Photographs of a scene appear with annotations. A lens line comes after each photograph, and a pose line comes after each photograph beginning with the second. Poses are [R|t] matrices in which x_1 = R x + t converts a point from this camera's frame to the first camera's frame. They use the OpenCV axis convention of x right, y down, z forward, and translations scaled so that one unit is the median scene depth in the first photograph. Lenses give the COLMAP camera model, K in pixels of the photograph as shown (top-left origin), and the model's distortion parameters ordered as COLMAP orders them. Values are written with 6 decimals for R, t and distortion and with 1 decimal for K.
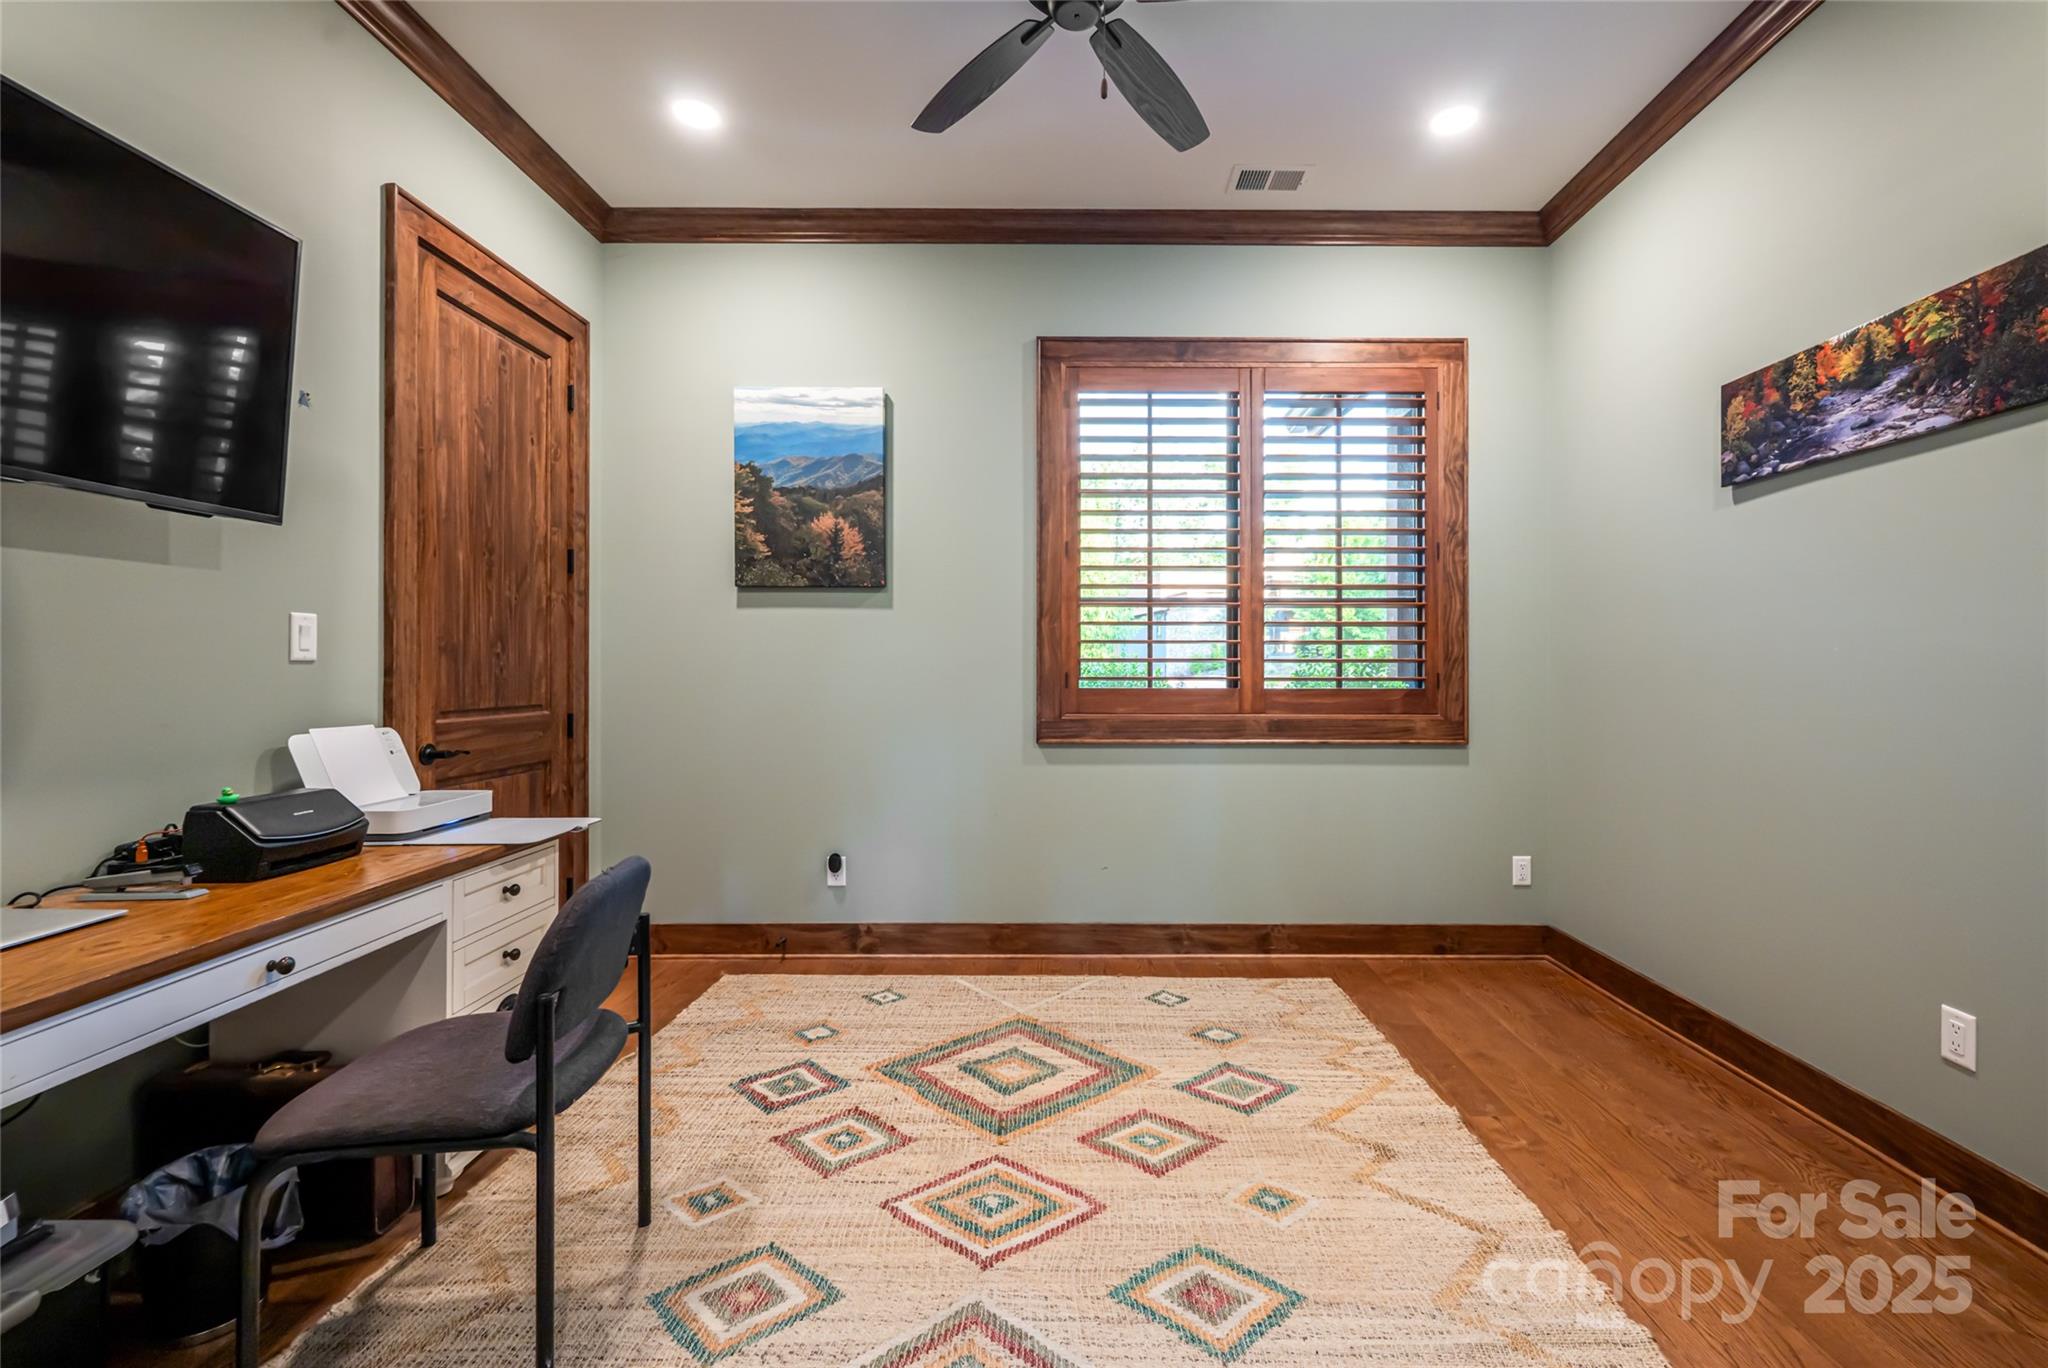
lens RADIAL K [[842.1, 0, 1037.6], [0, 842.1, 692.0], [0, 0, 1]] dist [0.000396, -0.000511]
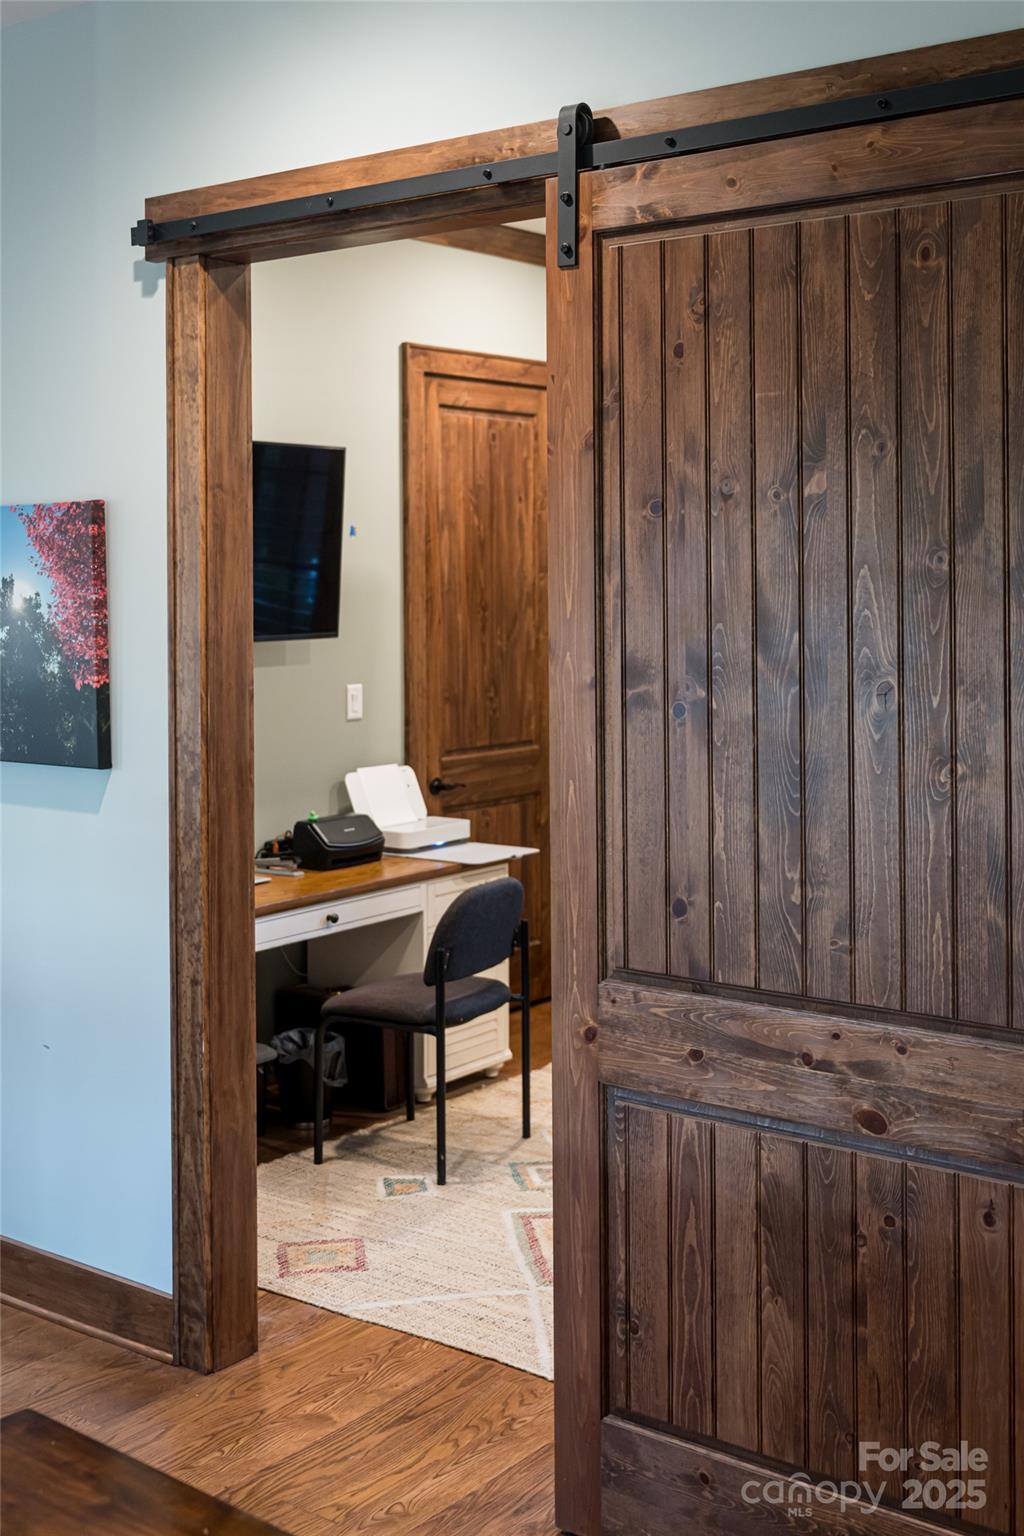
lens RADIAL K [[1824.5, 0, 512.5], [0, 1824.5, 767.0], [0, 0, 1]] dist [0.000693, 0.000000]
pose [[0.776512, 0.056759, -0.627541, 1.054600], [-0.000078, 0.995943, 0.089983, -0.197982], [0.630102, -0.069824, 0.773367, -1.007093]]
